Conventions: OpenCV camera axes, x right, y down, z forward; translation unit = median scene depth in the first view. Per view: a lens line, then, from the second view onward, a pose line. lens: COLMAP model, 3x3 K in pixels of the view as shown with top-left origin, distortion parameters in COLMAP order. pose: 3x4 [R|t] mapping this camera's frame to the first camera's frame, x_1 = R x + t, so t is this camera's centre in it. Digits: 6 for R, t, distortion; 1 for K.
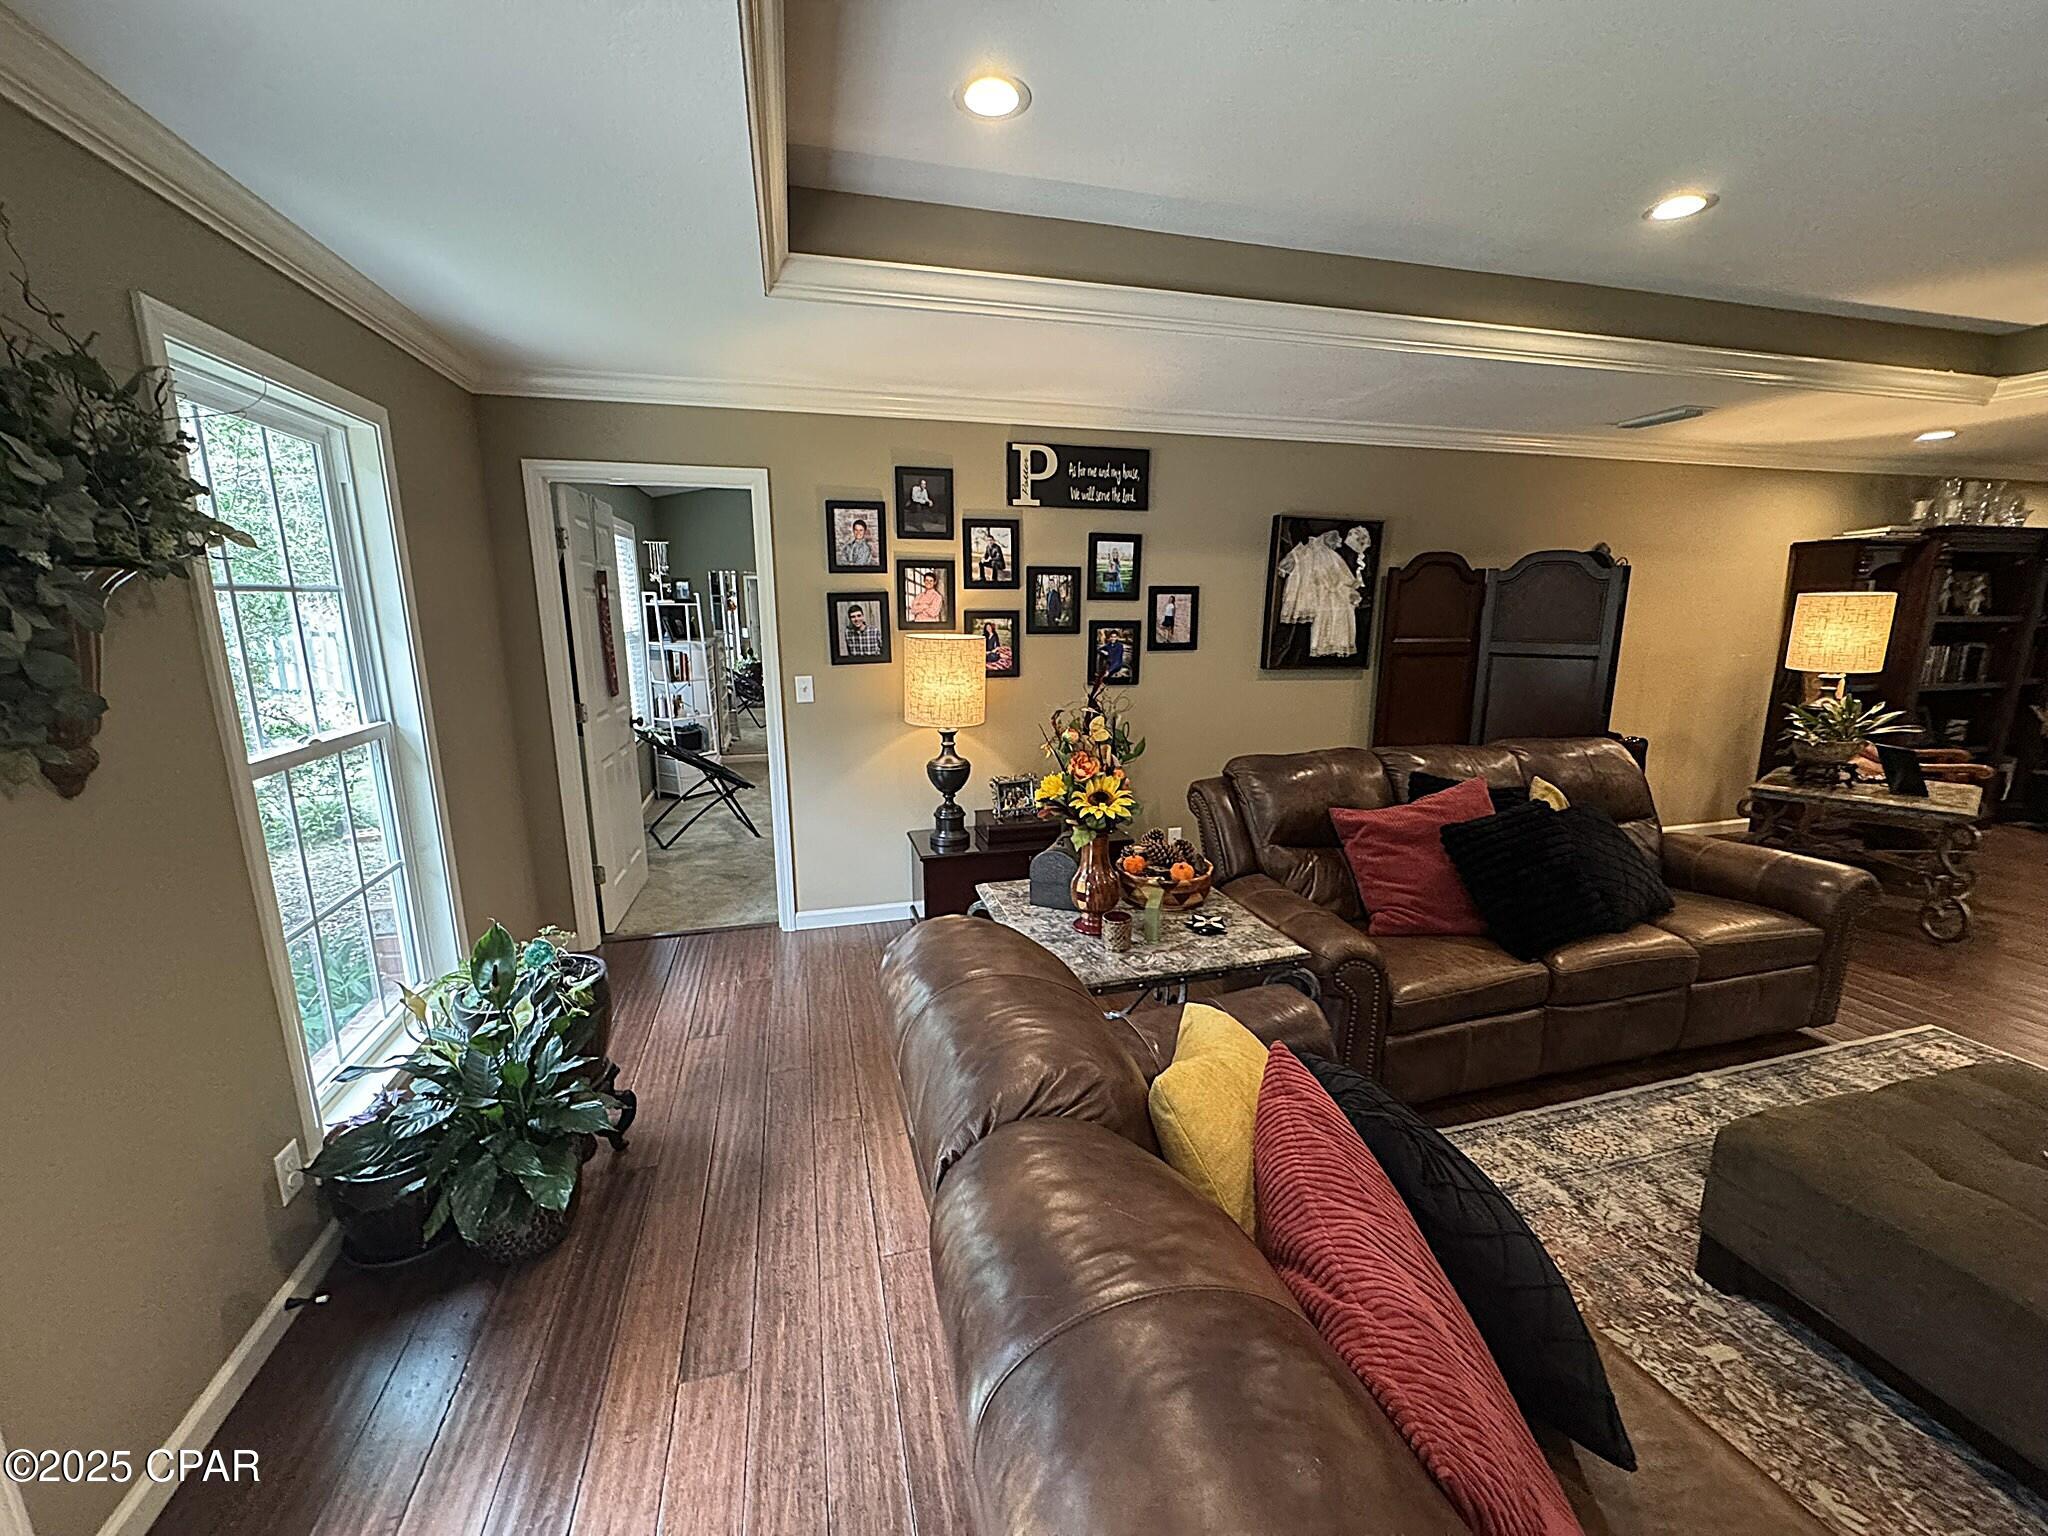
lens RADIAL K [[815.9, 0, 1030.3], [0, 815.9, 767.9], [0, 0, 1]] dist [-0.002388, 0.000054]
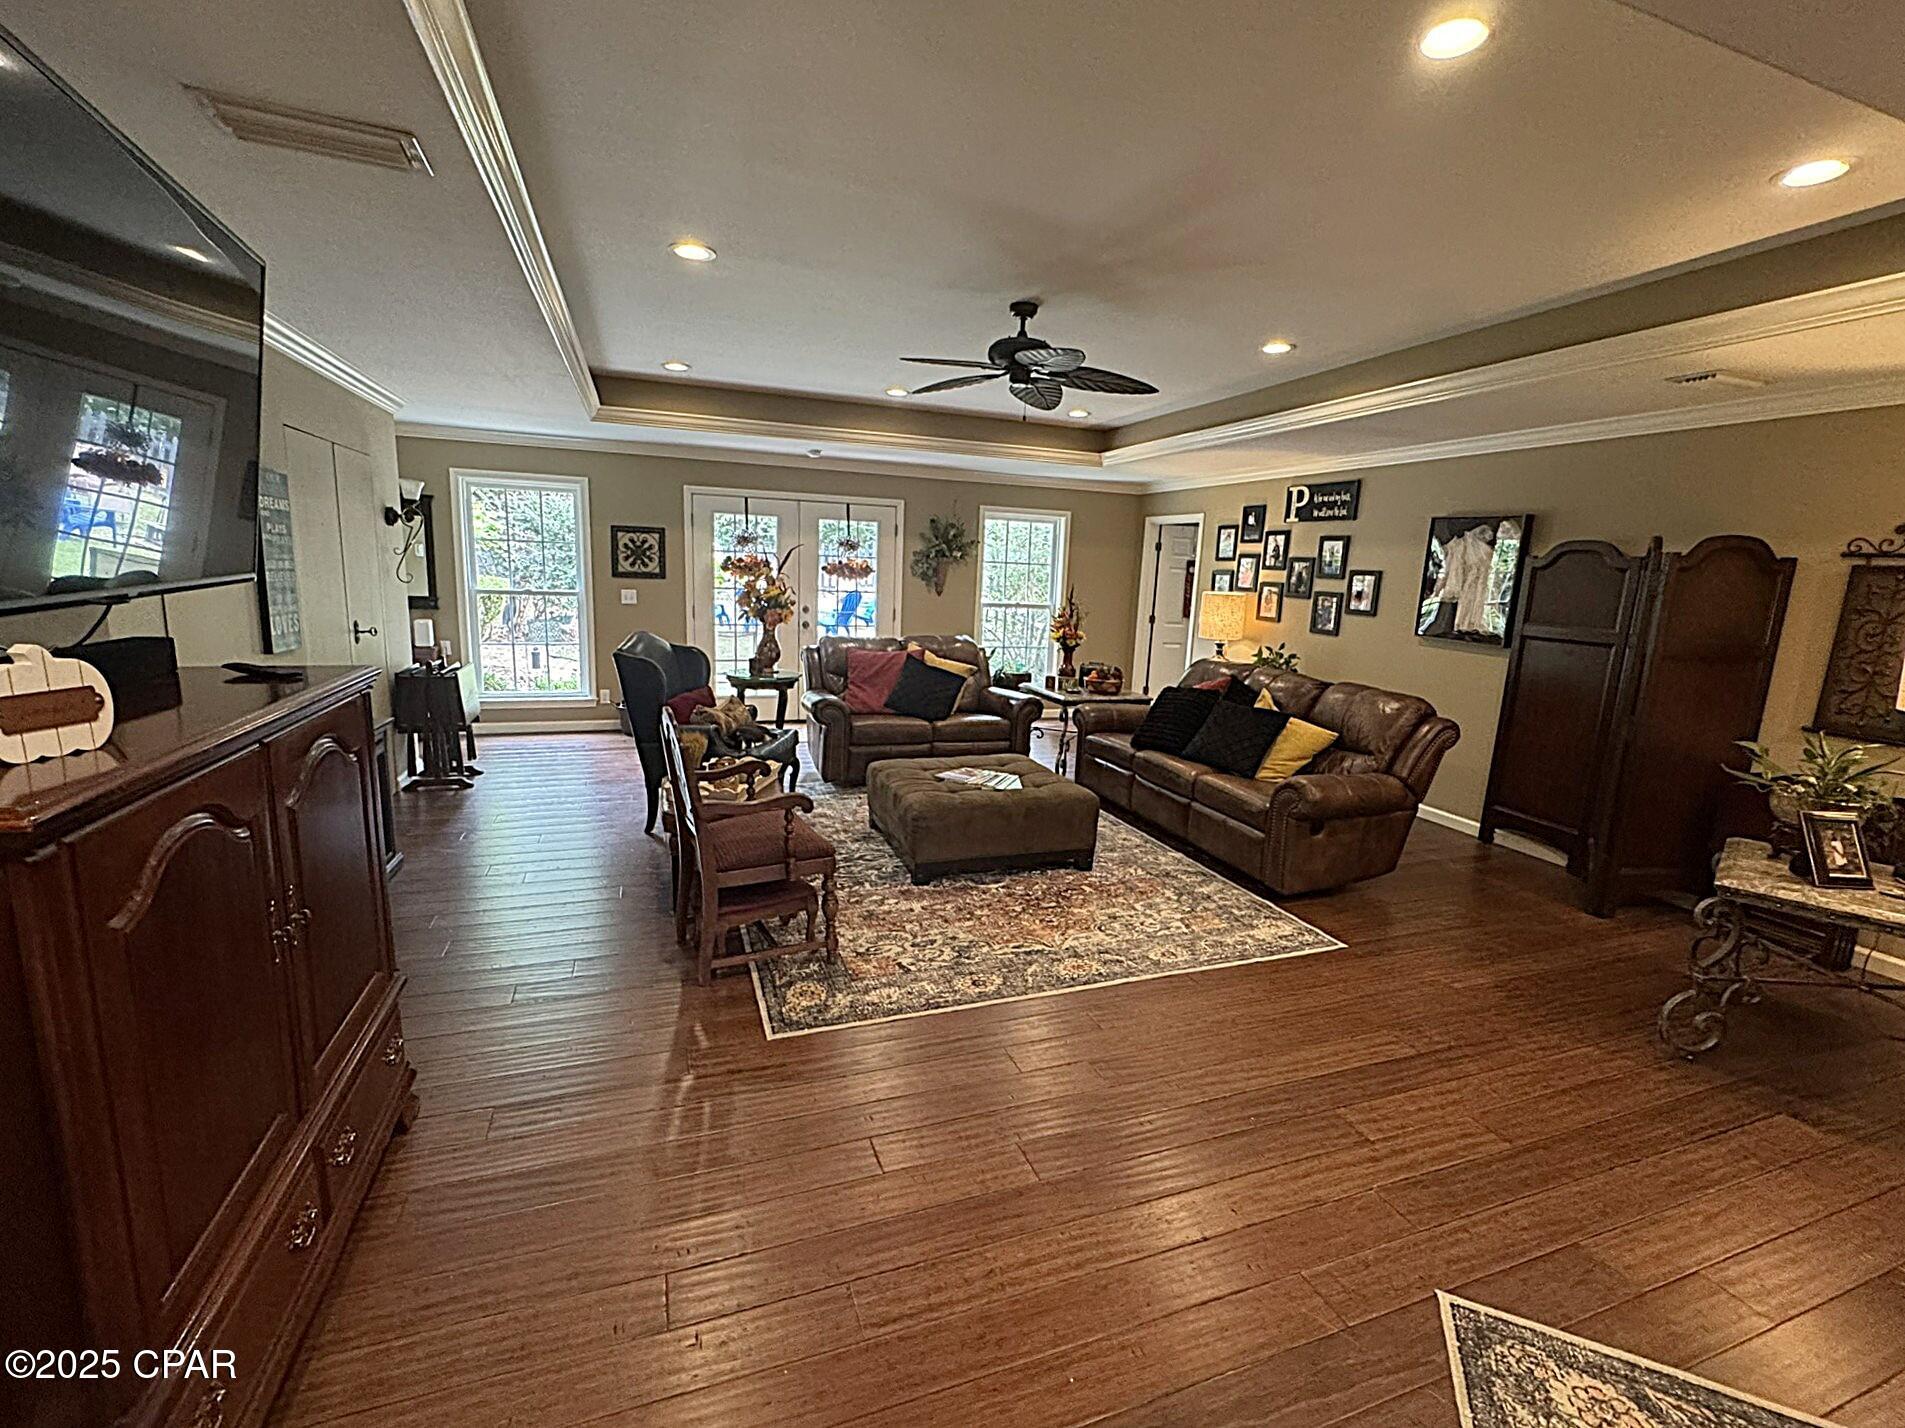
lens RADIAL K [[815.1, 0, 950.2], [0, 815.1, 715.6], [0, 0, 1]] dist [-0.001904, 0.000563]
pose [[0.074648, 0.184612, -0.979973, 1.651985], [-0.240866, 0.956955, 0.161928, -0.036514], [0.967683, 0.223955, 0.115901, 0.196422]]
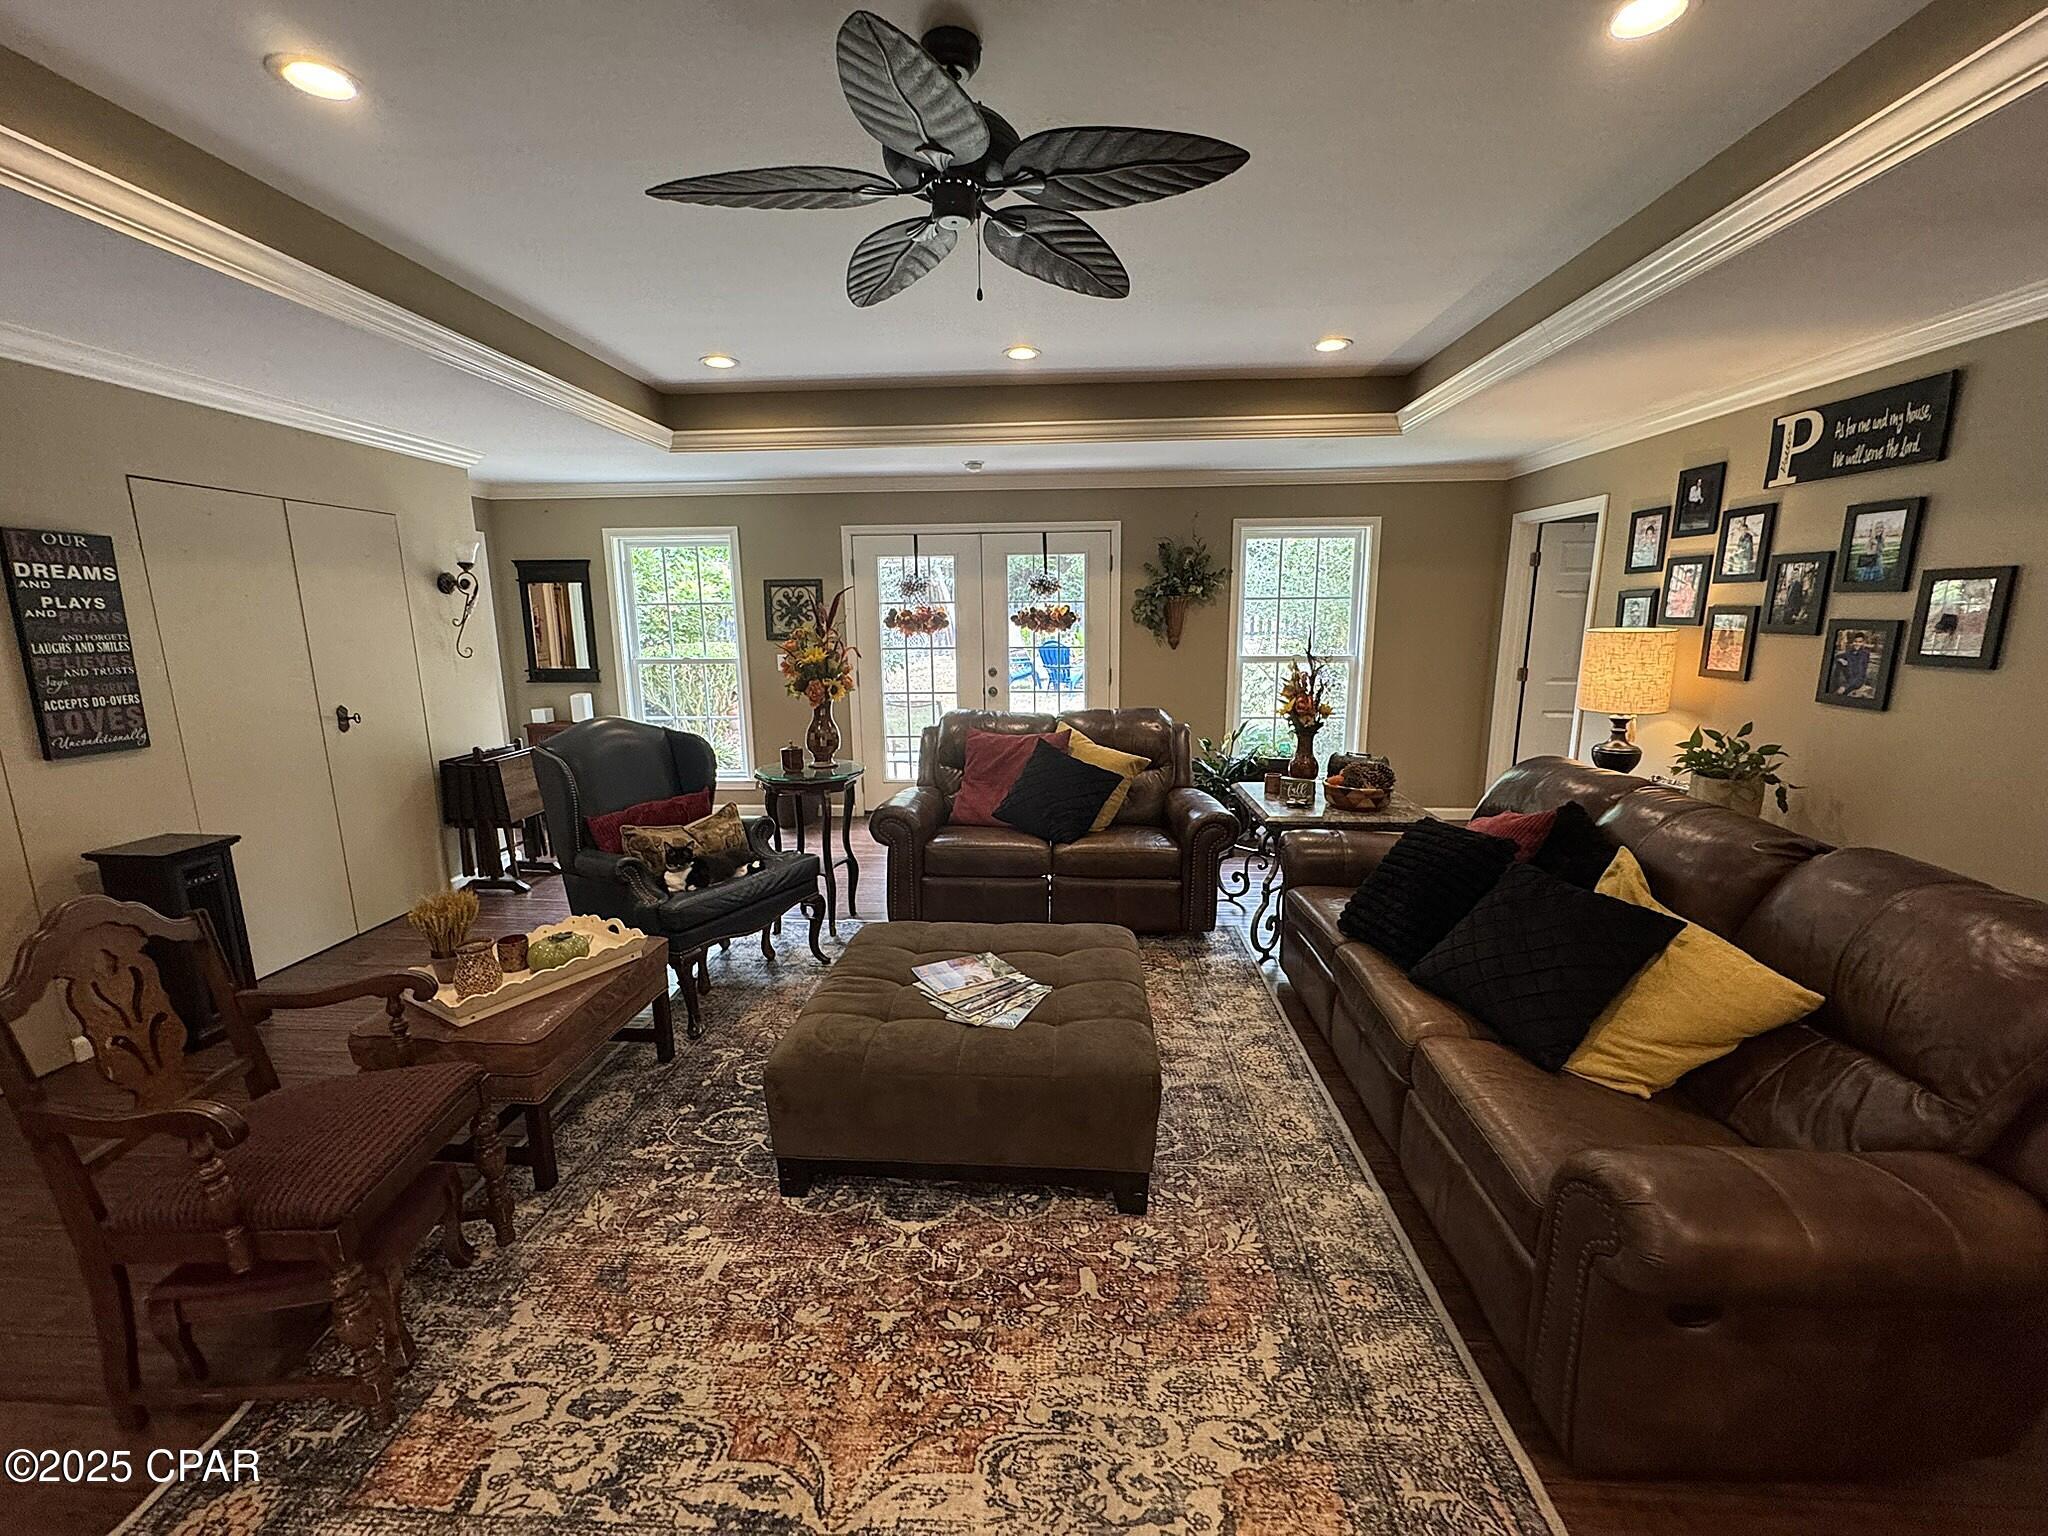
lens RADIAL K [[815.9, 0, 1020.5], [0, 815.9, 768.6], [0, 0, 1]] dist [-0.002388, 0.000054]
pose [[-0.329071, 0.183231, -0.926358, 1.103513], [-0.180571, 0.950682, 0.252187, -0.103651], [0.926880, 0.250261, -0.279756, 0.551713]]
